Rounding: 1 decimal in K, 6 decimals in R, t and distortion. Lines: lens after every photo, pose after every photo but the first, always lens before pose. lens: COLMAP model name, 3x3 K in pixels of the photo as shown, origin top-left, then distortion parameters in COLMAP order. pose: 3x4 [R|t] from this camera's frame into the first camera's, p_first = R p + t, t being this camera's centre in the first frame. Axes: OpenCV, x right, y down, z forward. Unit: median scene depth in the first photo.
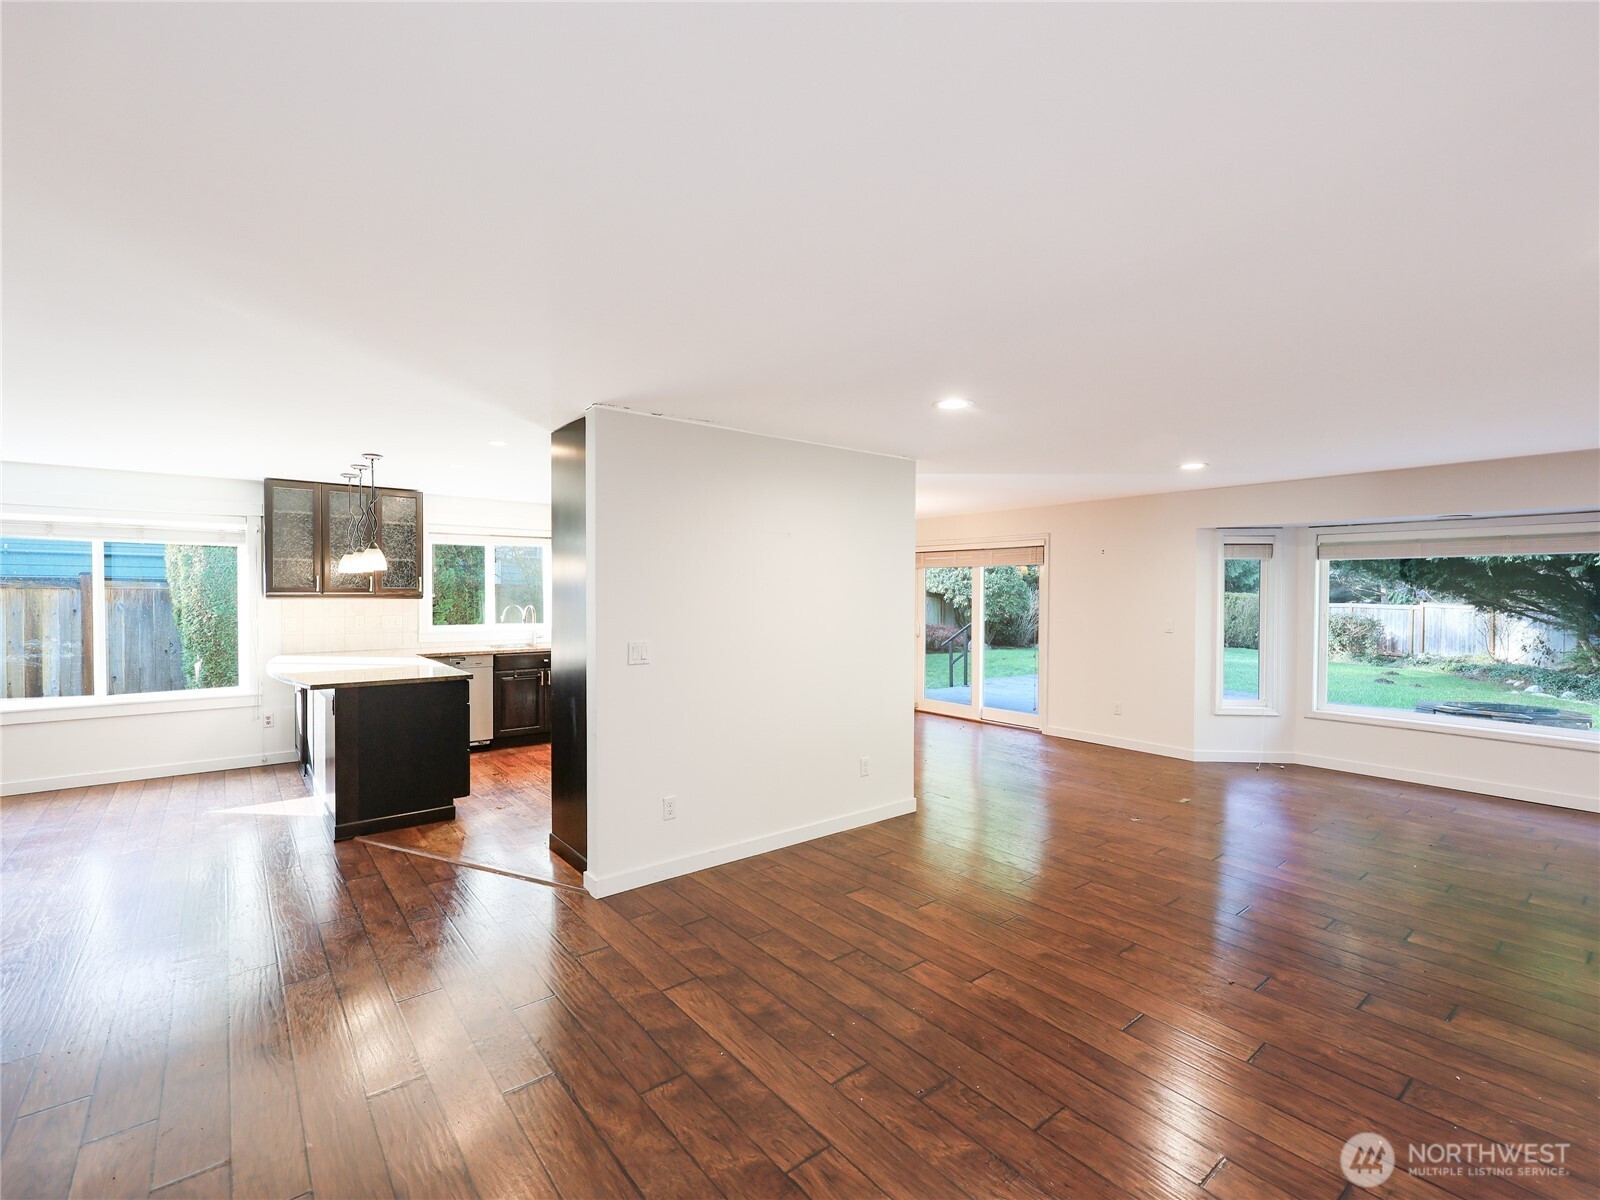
lens RADIAL K [[768.5, 0, 806.6], [0, 768.5, 603.3], [0, 0, 1]] dist [-0.003260, -0.007258]
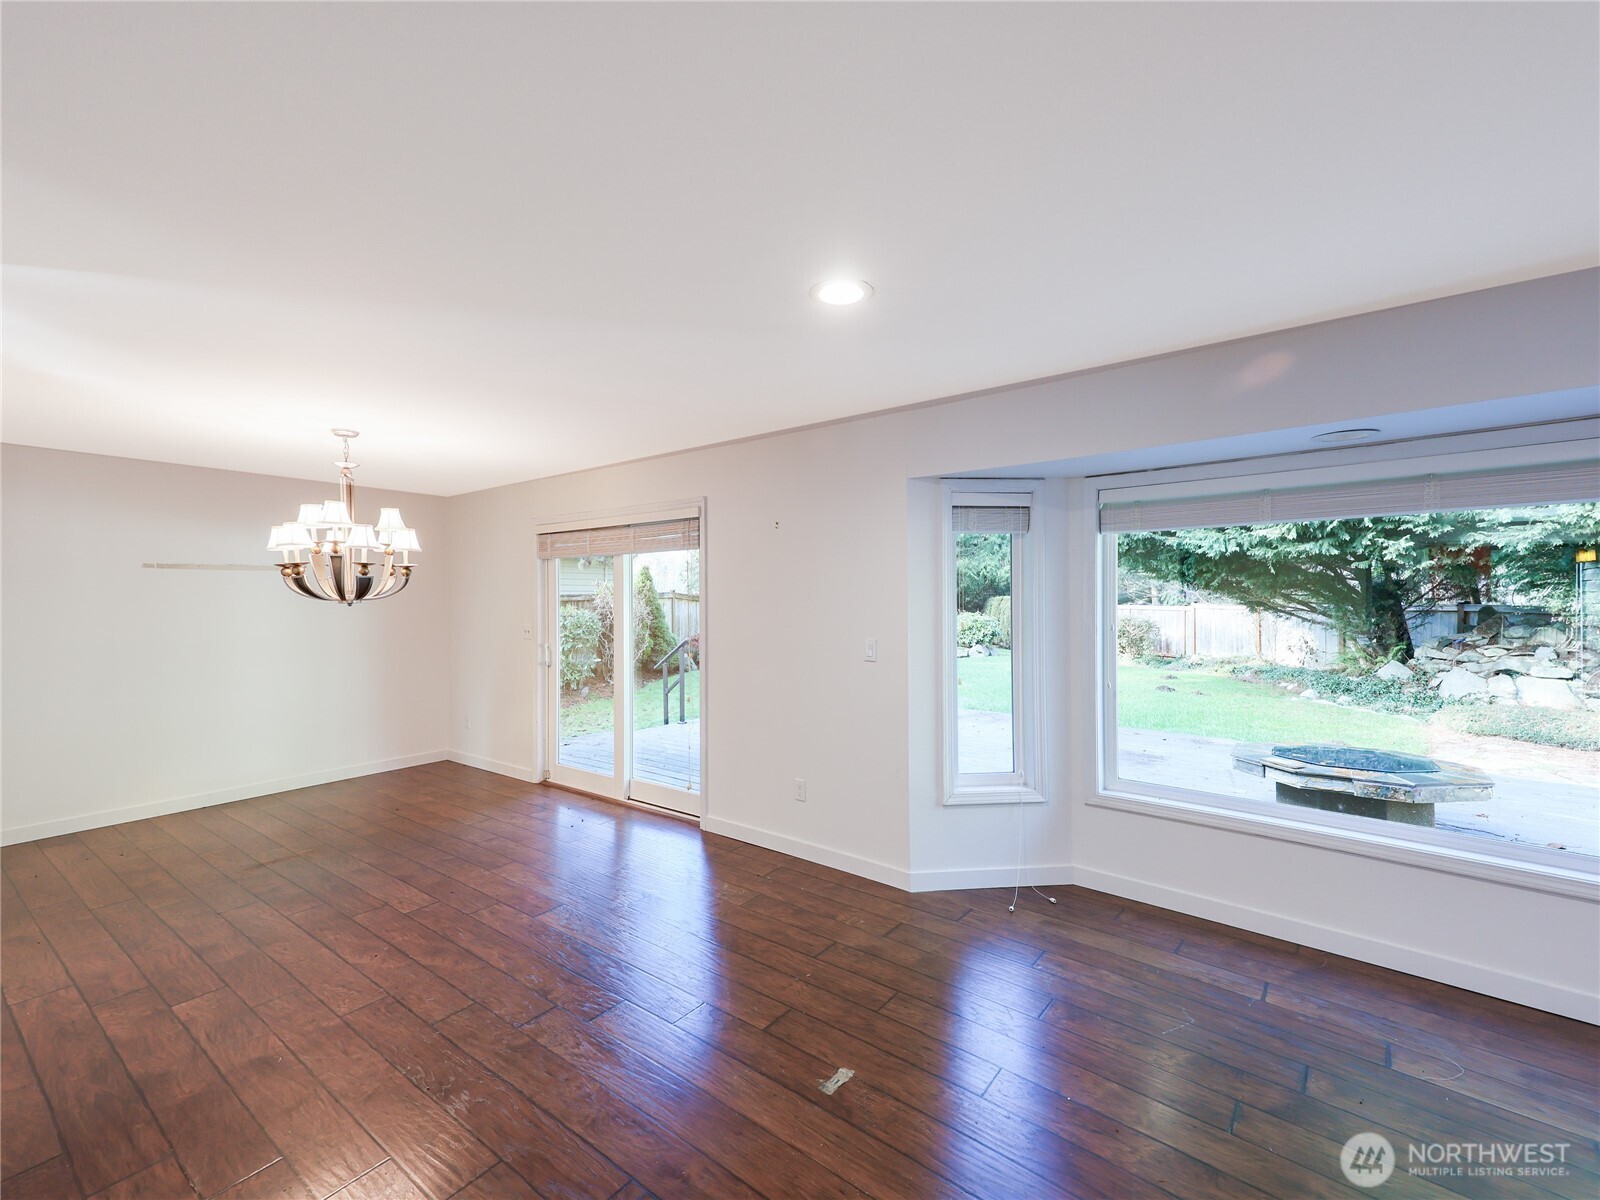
lens RADIAL K [[768.5, 0, 801.8], [0, 768.5, 594.9], [0, 0, 1]] dist [-0.003260, -0.007258]
pose [[0.976159, -0.009921, 0.216828, 0.133612], [0.014420, 0.999712, -0.019177, -0.000625], [-0.216576, 0.021847, 0.976021, 0.201492]]
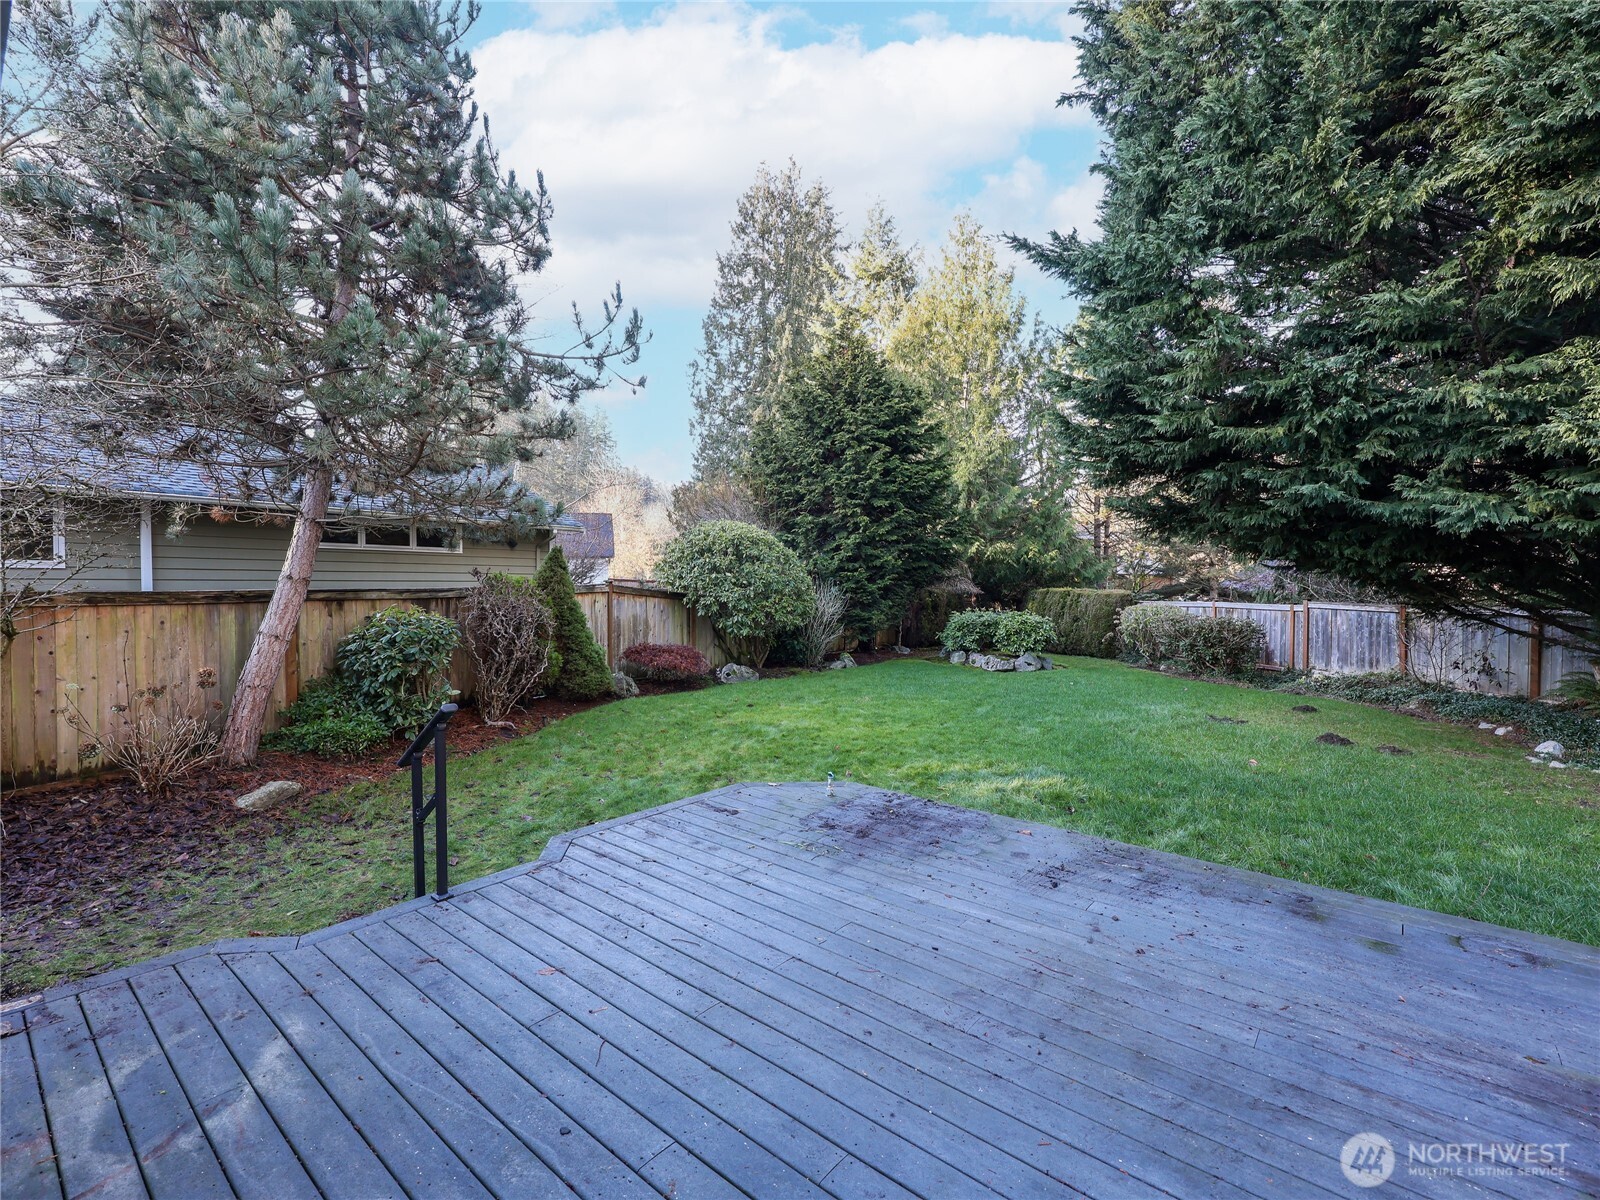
lens RADIAL K [[768.5, 0, 793.6], [0, 768.5, 602.1], [0, 0, 1]] dist [-0.003260, -0.007258]
pose [[0.982834, -0.007102, 0.184357, 0.246334], [0.005579, 0.999946, 0.008779, -0.017554], [-0.184410, -0.007600, 0.982820, 0.550372]]
